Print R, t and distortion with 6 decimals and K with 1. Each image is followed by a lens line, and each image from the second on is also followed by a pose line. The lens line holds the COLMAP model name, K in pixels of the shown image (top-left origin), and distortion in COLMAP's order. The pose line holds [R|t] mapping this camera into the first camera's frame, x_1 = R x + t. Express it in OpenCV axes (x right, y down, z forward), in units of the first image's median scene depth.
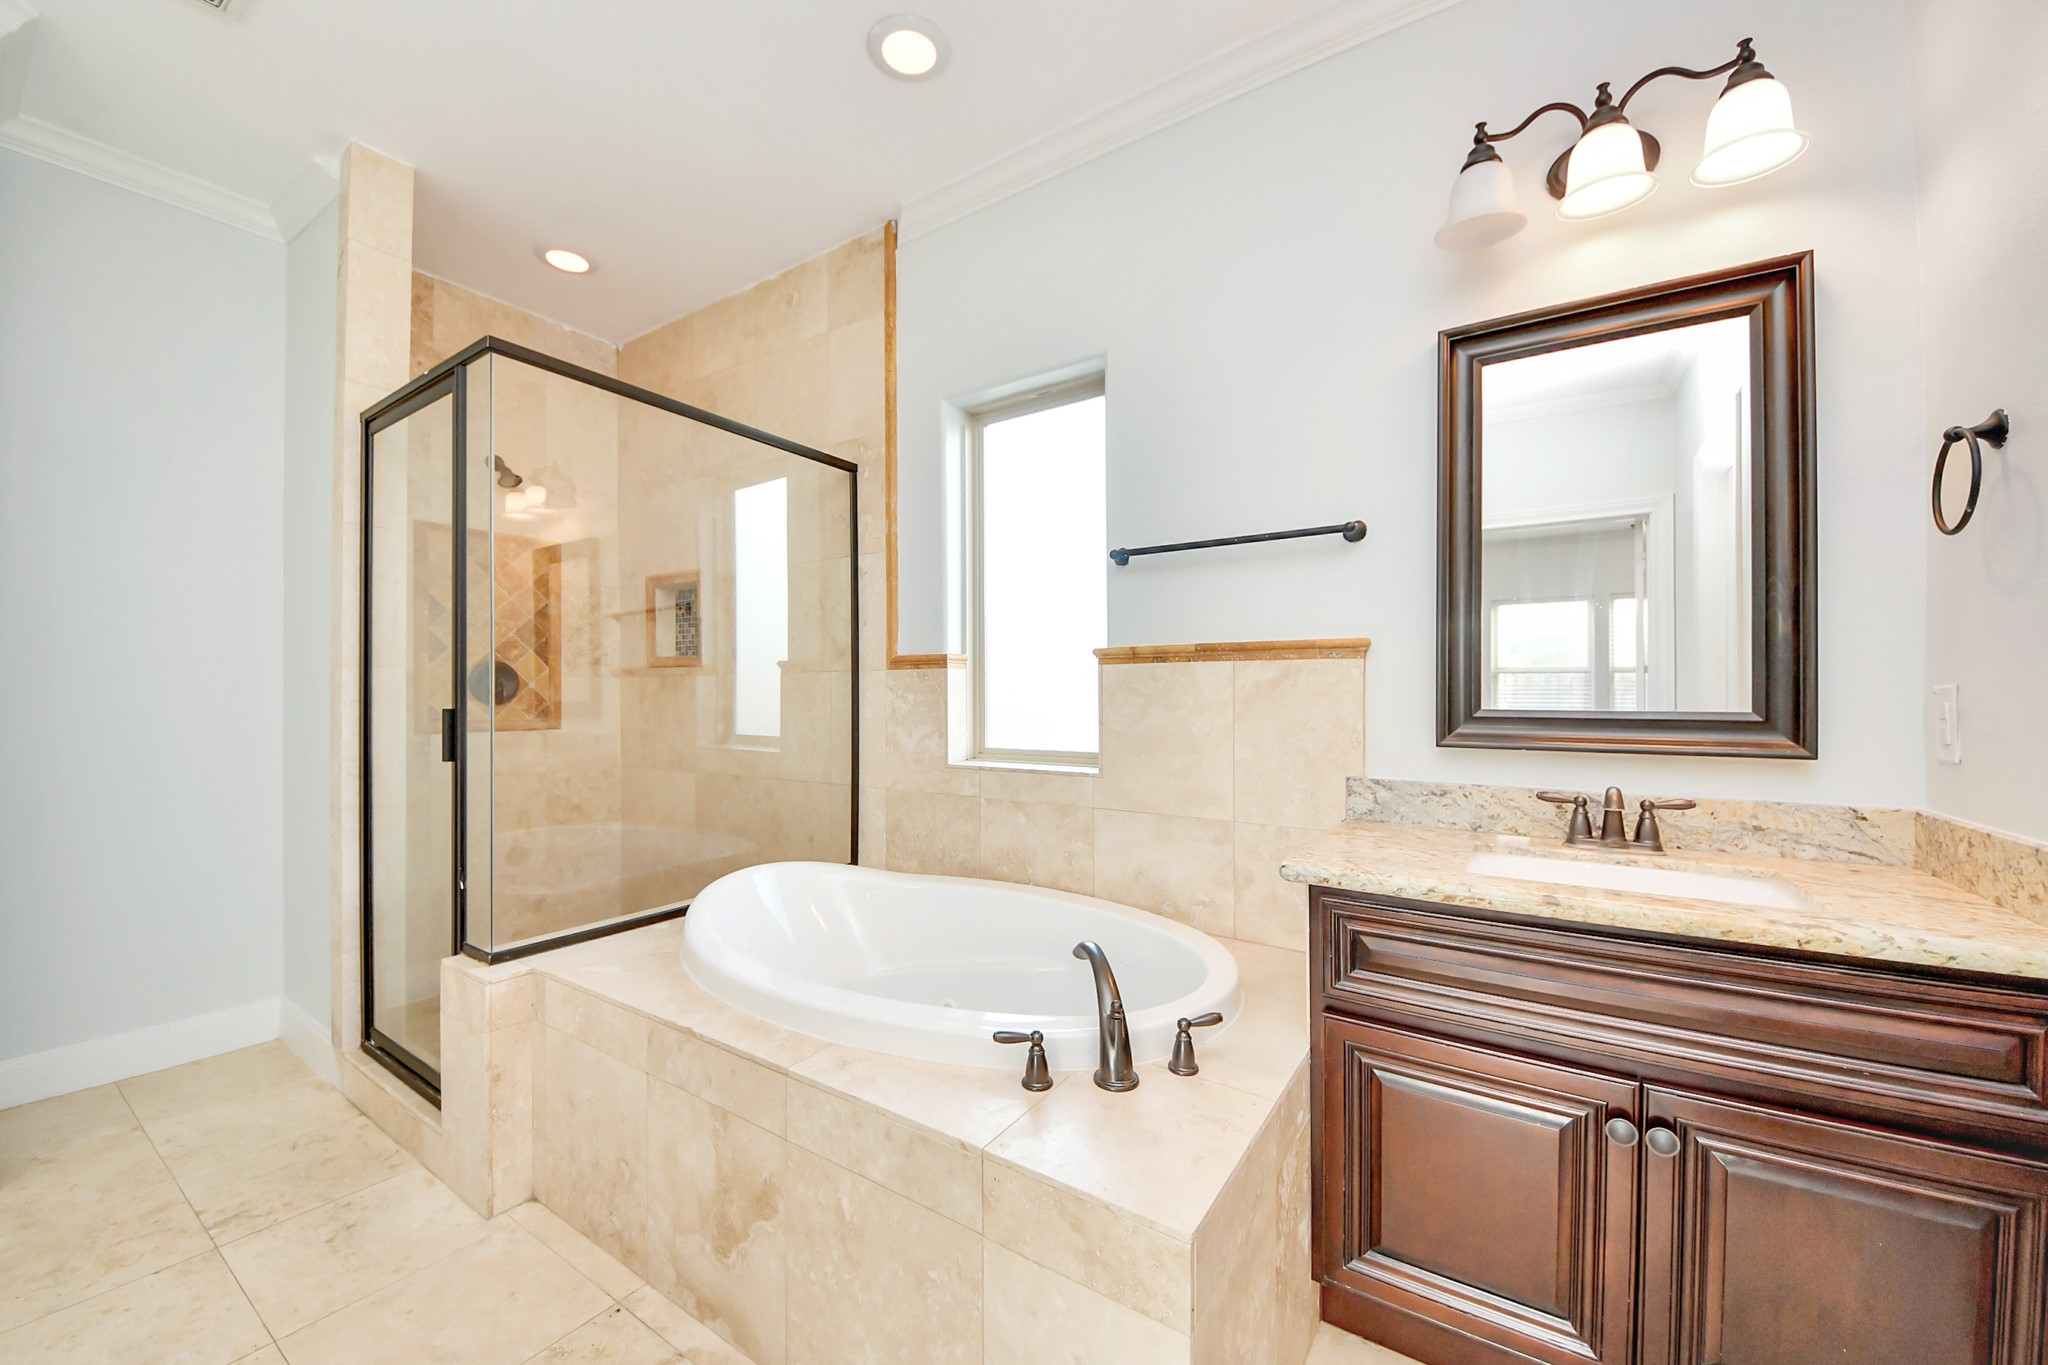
lens RADIAL K [[748.5, 0, 1063.4], [0, 748.5, 689.5], [0, 0, 1]] dist [0.010704, -0.009992]
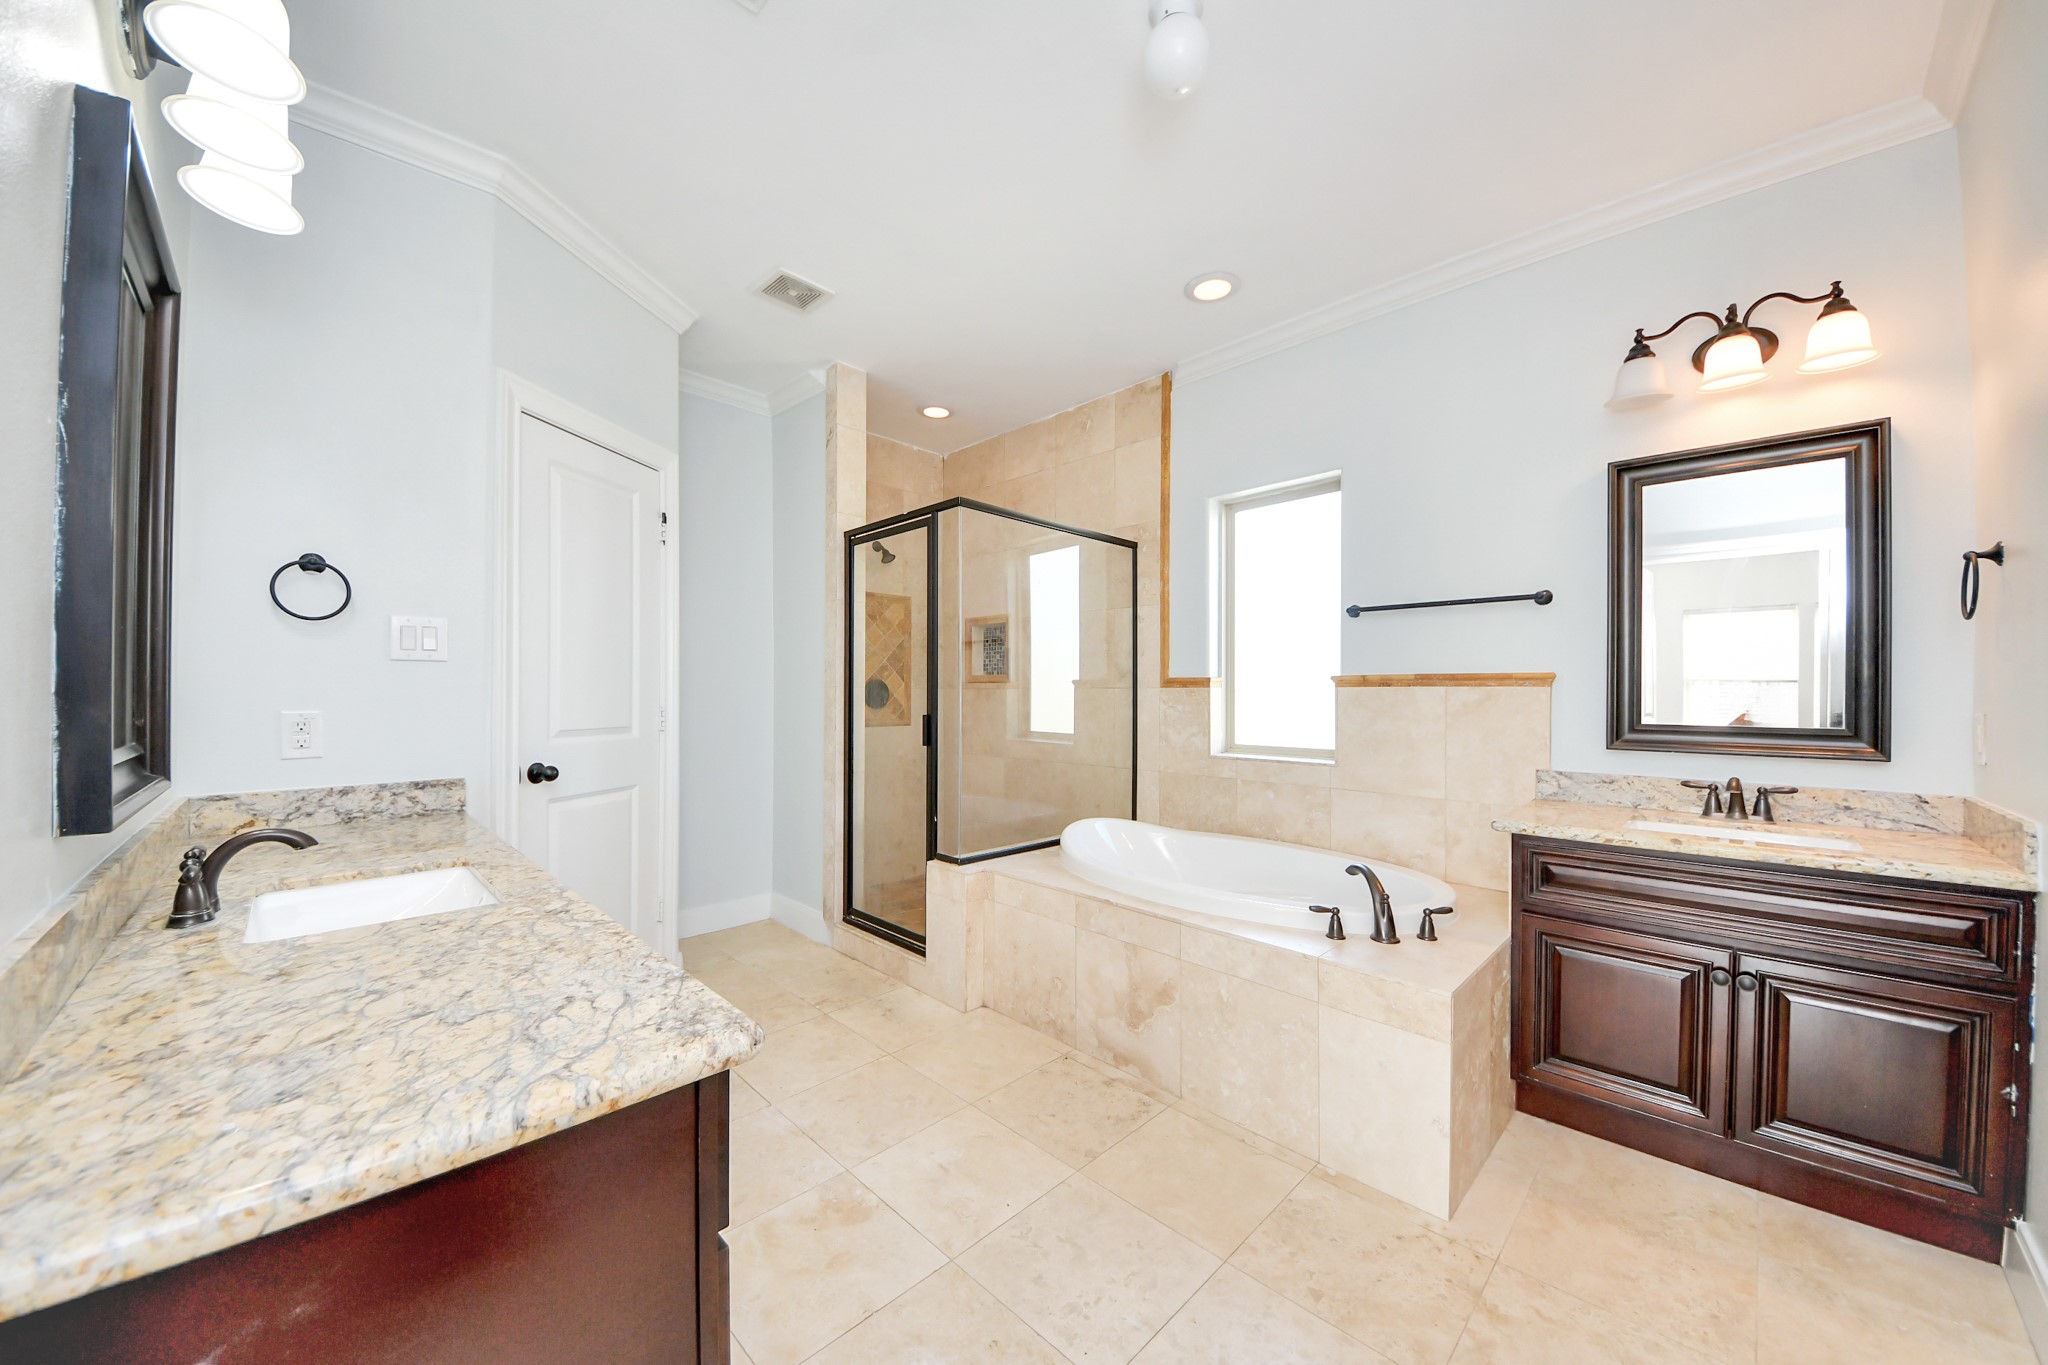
lens RADIAL K [[748.5, 0, 1008.8], [0, 748.5, 684.9], [0, 0, 1]] dist [0.010704, -0.009992]
pose [[0.970228, 0.001602, -0.242189, -0.280328], [-0.002724, 0.999987, -0.004298, -0.040268], [0.242179, 0.004830, 0.970220, -0.708398]]
